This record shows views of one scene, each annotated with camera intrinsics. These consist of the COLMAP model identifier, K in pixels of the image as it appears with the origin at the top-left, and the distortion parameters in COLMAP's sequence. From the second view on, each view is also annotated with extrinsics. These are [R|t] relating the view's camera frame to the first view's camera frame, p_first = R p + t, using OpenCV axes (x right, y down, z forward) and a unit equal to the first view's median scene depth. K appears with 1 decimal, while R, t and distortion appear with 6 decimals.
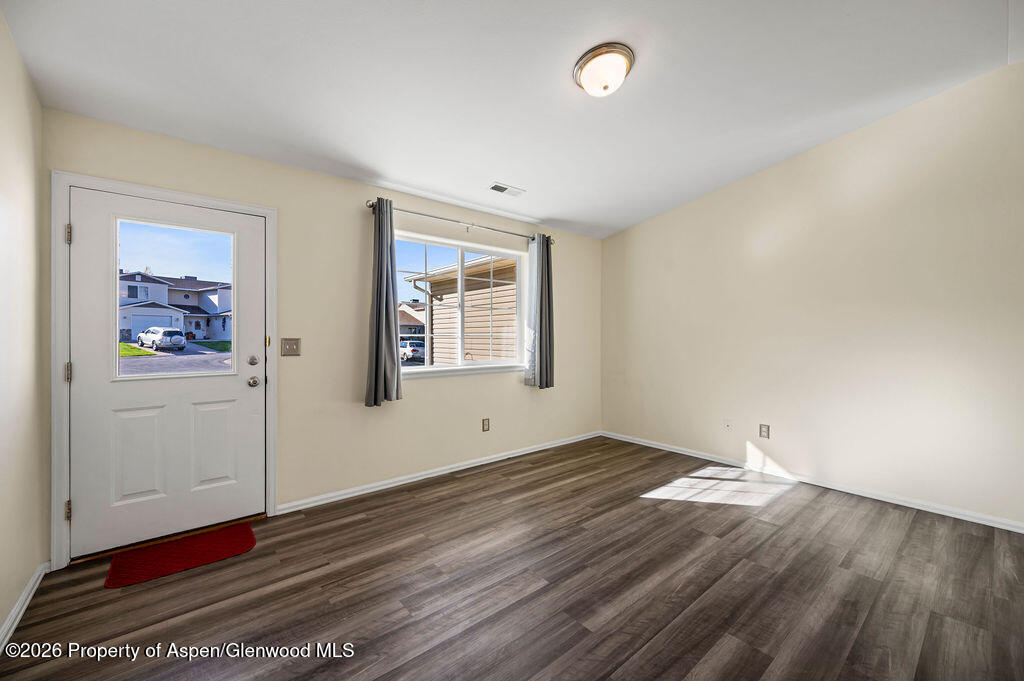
lens RADIAL K [[407.1, 0, 516.6], [0, 407.1, 340.5], [0, 0, 1]] dist [-0.000672, 0.000141]
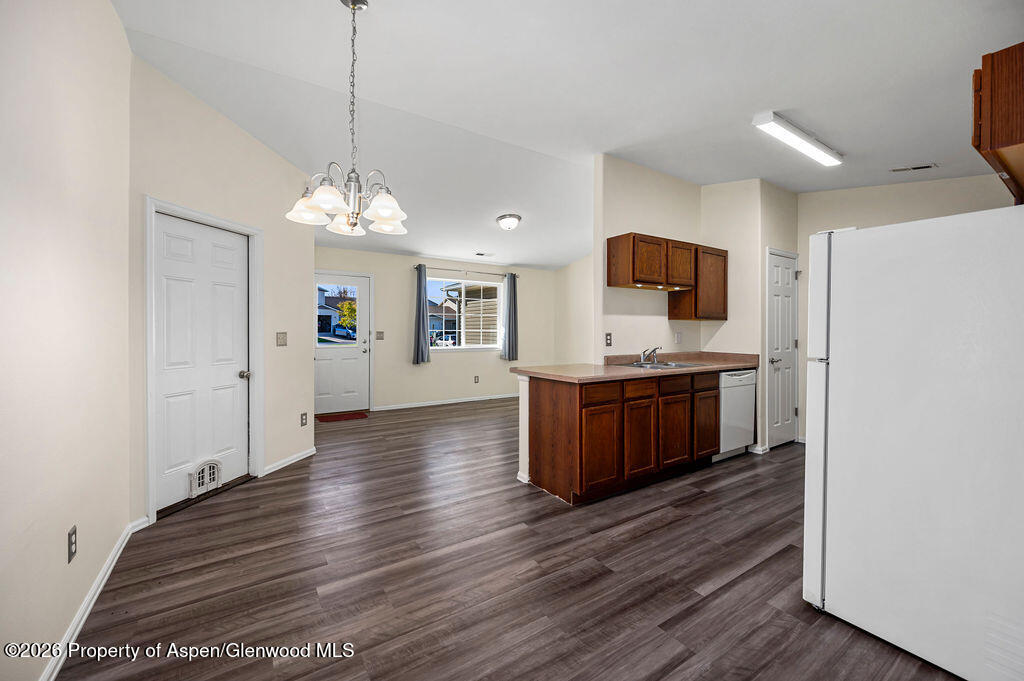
lens RADIAL K [[407.1, 0, 516.8], [0, 407.1, 333.6], [0, 0, 1]] dist [-0.000672, 0.000141]
pose [[0.995018, 0.004737, -0.099579, 0.351380], [-0.005018, 0.999984, -0.002567, 0.006773], [0.099565, 0.003054, 0.995026, -0.980254]]
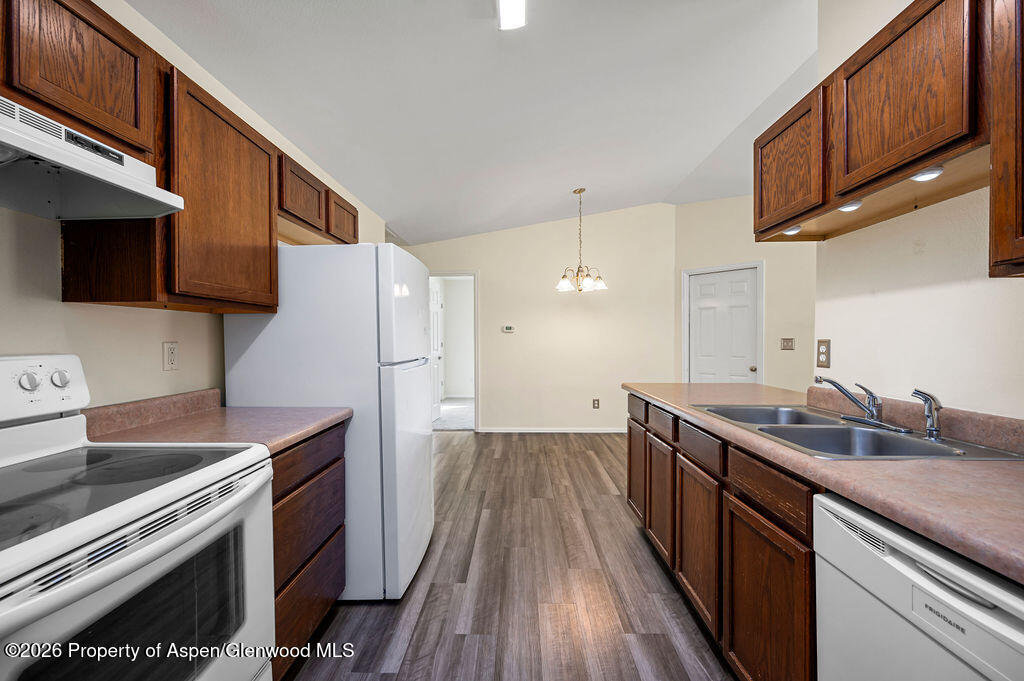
lens RADIAL K [[407.1, 0, 509.6], [0, 407.1, 337.2], [0, 0, 1]] dist [-0.000672, 0.000141]
pose [[-0.657729, 0.002924, -0.753249, 1.204485], [-0.000065, 0.999992, 0.003939, -0.004986], [0.753254, 0.002640, -0.657724, 0.269502]]
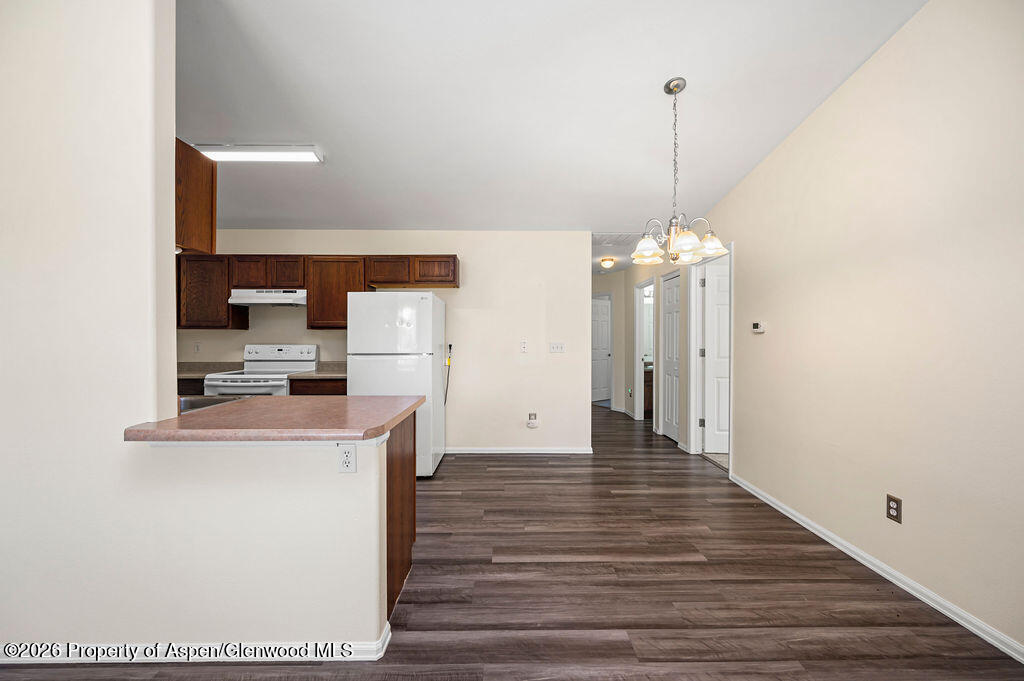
lens RADIAL K [[407.1, 0, 506.4], [0, 407.1, 339.7], [0, 0, 1]] dist [-0.000672, 0.000141]
pose [[-0.767453, 0.002797, 0.641099, -0.184564], [0.005944, 0.999979, 0.002753, -0.005871], [-0.641077, 0.005924, -0.767453, 0.347033]]
